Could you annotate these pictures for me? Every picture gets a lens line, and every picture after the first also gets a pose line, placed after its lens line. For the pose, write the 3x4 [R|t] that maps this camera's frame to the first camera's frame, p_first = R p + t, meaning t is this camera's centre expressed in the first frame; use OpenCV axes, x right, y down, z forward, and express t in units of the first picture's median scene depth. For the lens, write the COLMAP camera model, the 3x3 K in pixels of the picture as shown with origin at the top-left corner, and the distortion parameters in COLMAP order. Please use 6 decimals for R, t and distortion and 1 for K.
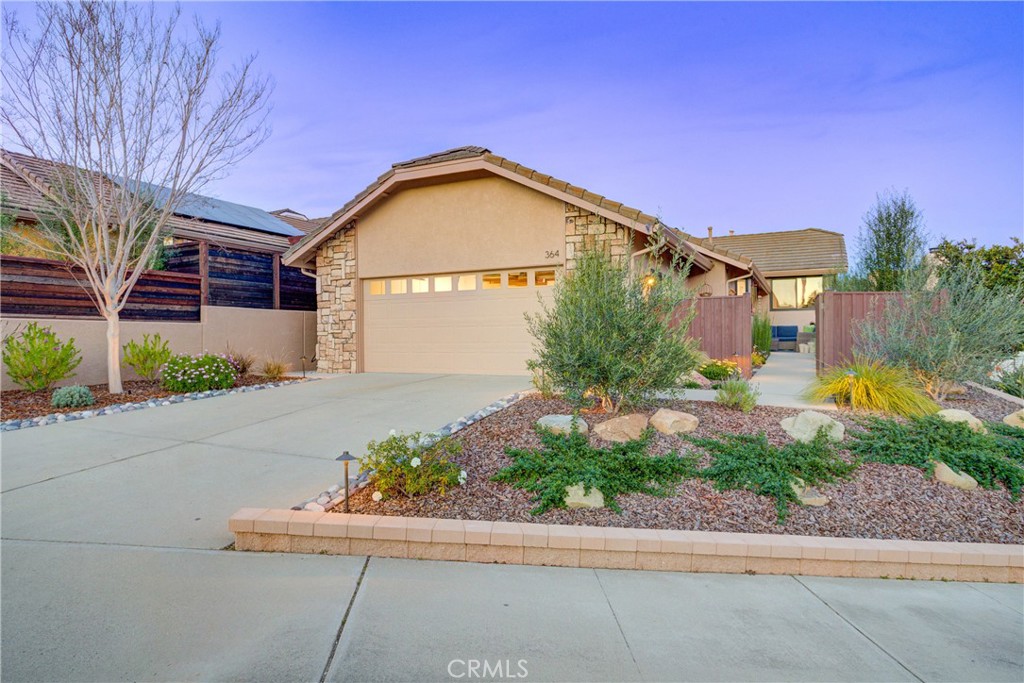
lens RADIAL K [[569.2, 0, 510.9], [0, 569.2, 339.4], [0, 0, 1]] dist [-0.012212, 0.003602]
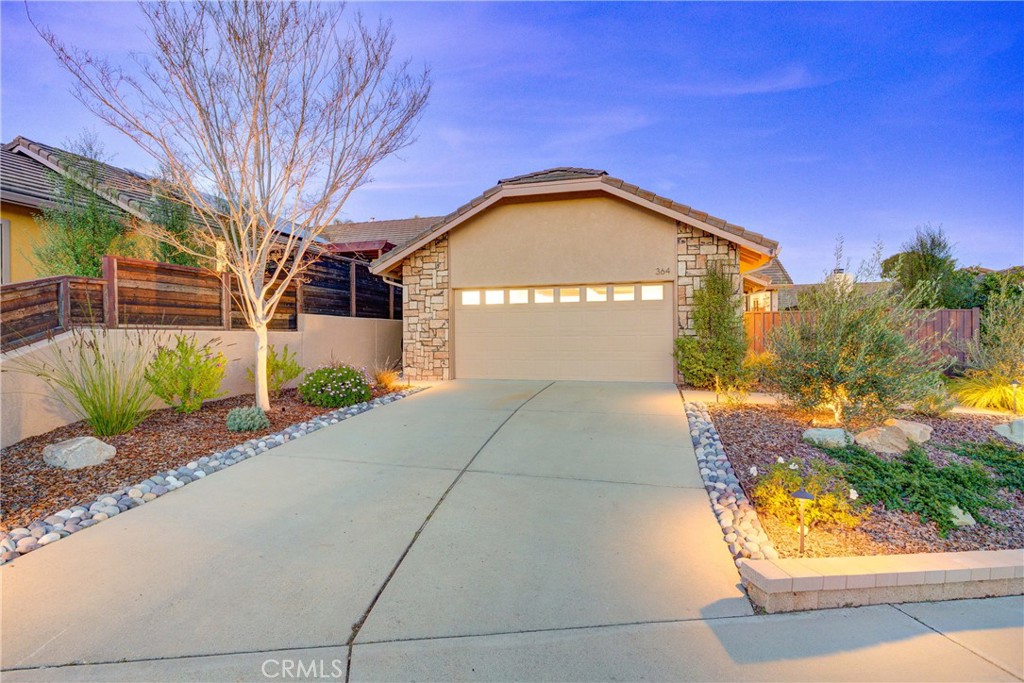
lens RADIAL K [[492.0, 0, 508.9], [0, 492.0, 339.7], [0, 0, 1]] dist [-0.011020, 0.003435]
pose [[0.984801, 0.000348, 0.173683, -0.357482], [-0.001218, 0.999987, 0.004907, -0.020794], [-0.173680, -0.005044, 0.984789, 0.112459]]
